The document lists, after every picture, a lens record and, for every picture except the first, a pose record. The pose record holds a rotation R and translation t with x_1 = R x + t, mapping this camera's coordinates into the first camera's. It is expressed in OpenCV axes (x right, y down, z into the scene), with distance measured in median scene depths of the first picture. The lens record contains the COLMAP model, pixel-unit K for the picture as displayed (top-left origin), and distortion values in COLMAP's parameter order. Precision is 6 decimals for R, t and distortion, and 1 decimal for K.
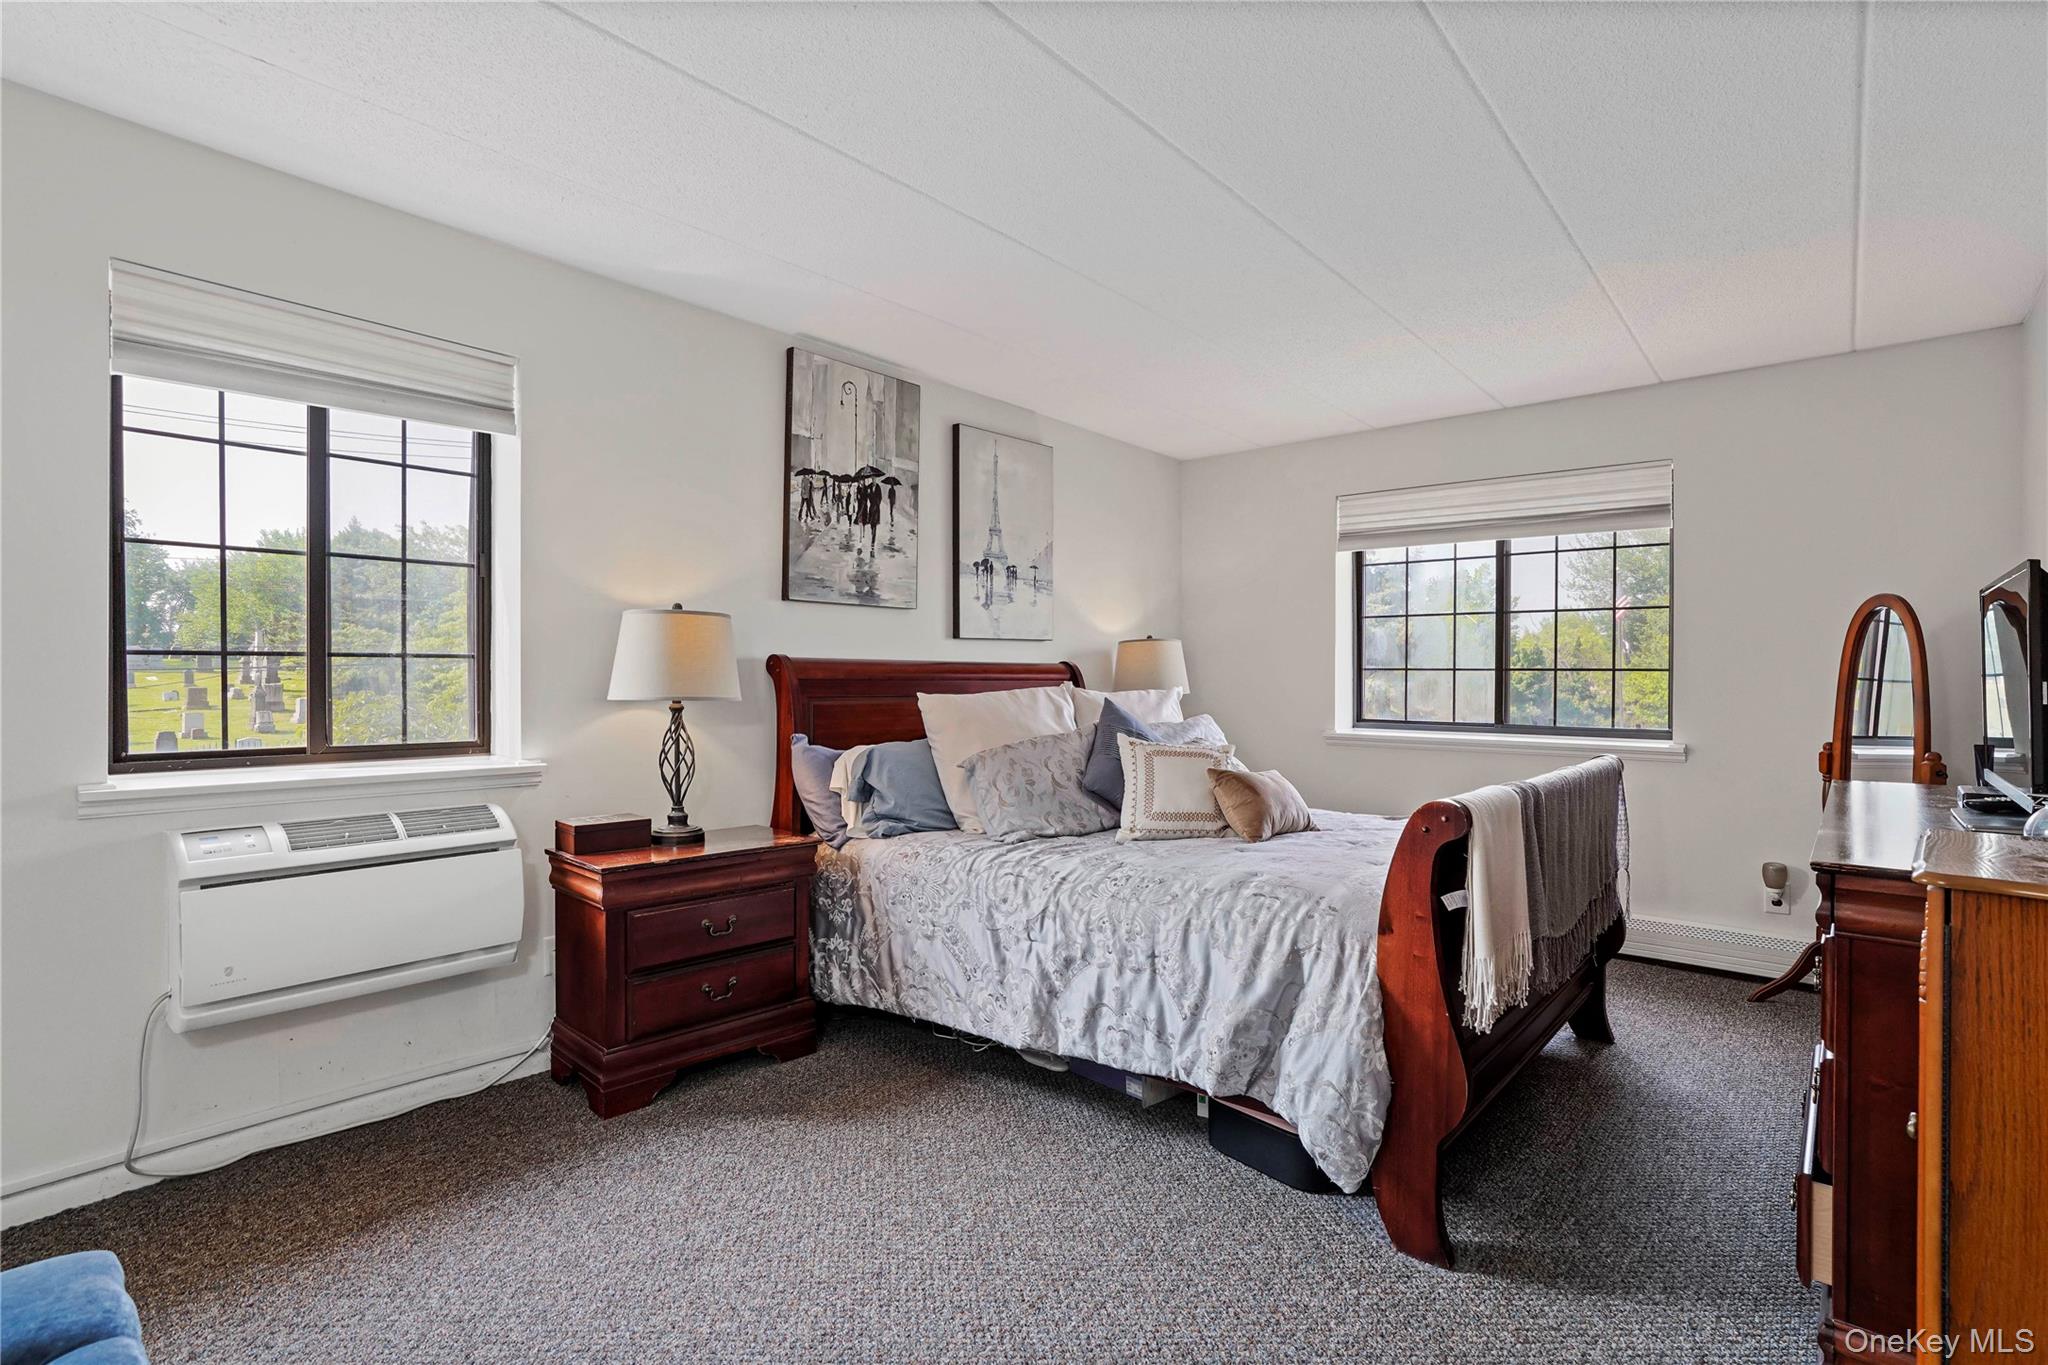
lens RADIAL K [[949.4, 0, 1029.9], [0, 949.4, 690.7], [0, 0, 1]] dist [-0.054619, 0.027373]
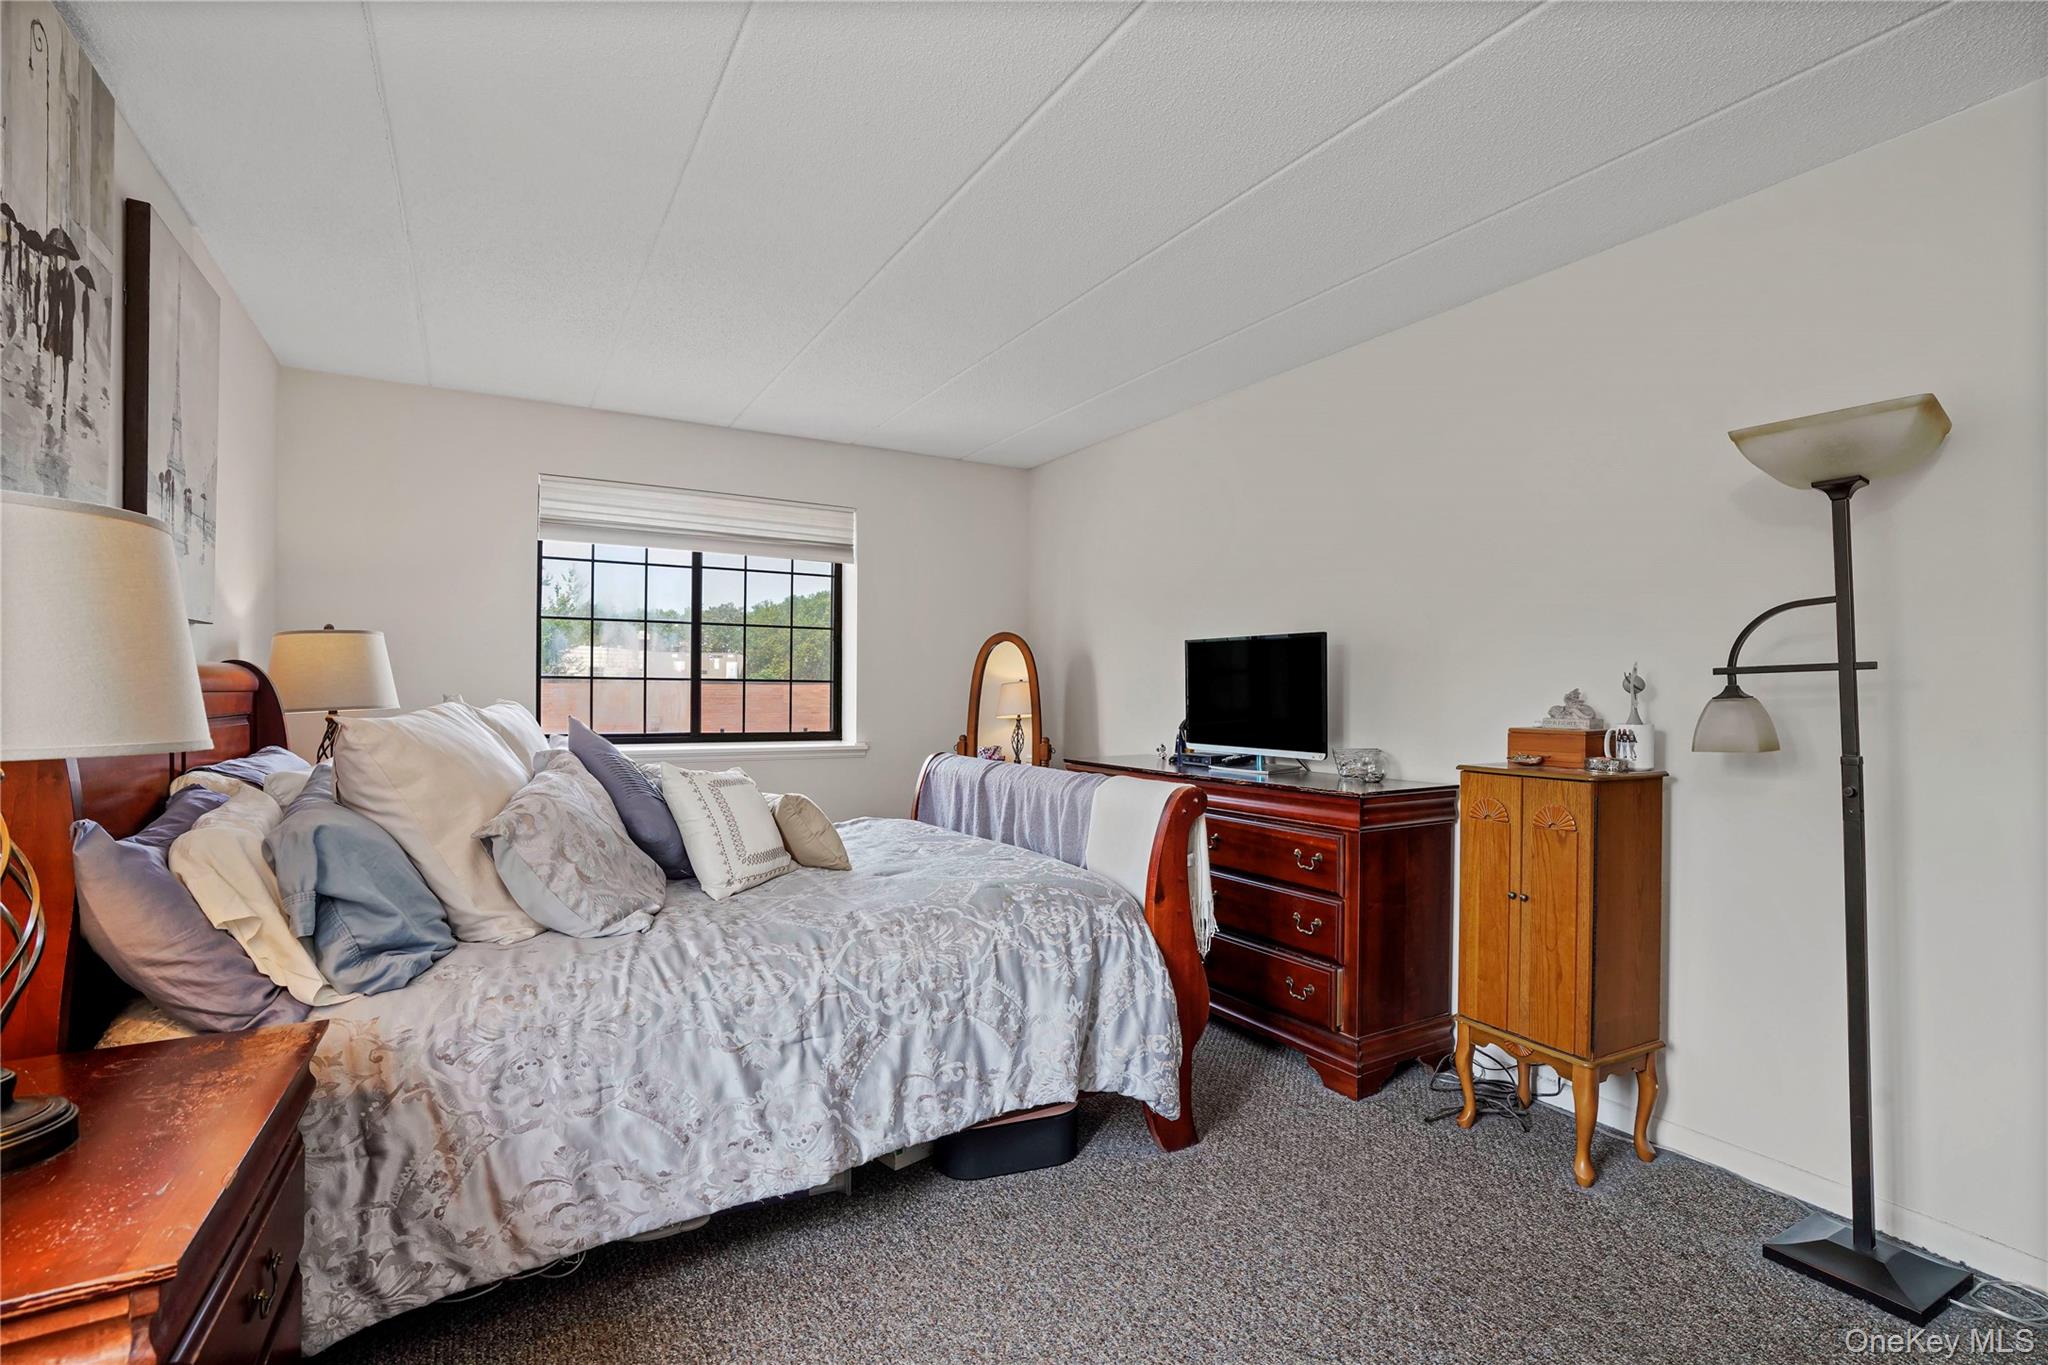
lens RADIAL K [[974.4, 0, 992.8], [0, 974.4, 692.7], [0, 0, 1]] dist [-0.066314, 0.041118]
pose [[0.321985, -0.004639, 0.946733, -0.480521], [0.004947, 0.999983, 0.003218, -0.010715], [-0.946732, 0.003647, 0.322002, 0.432100]]
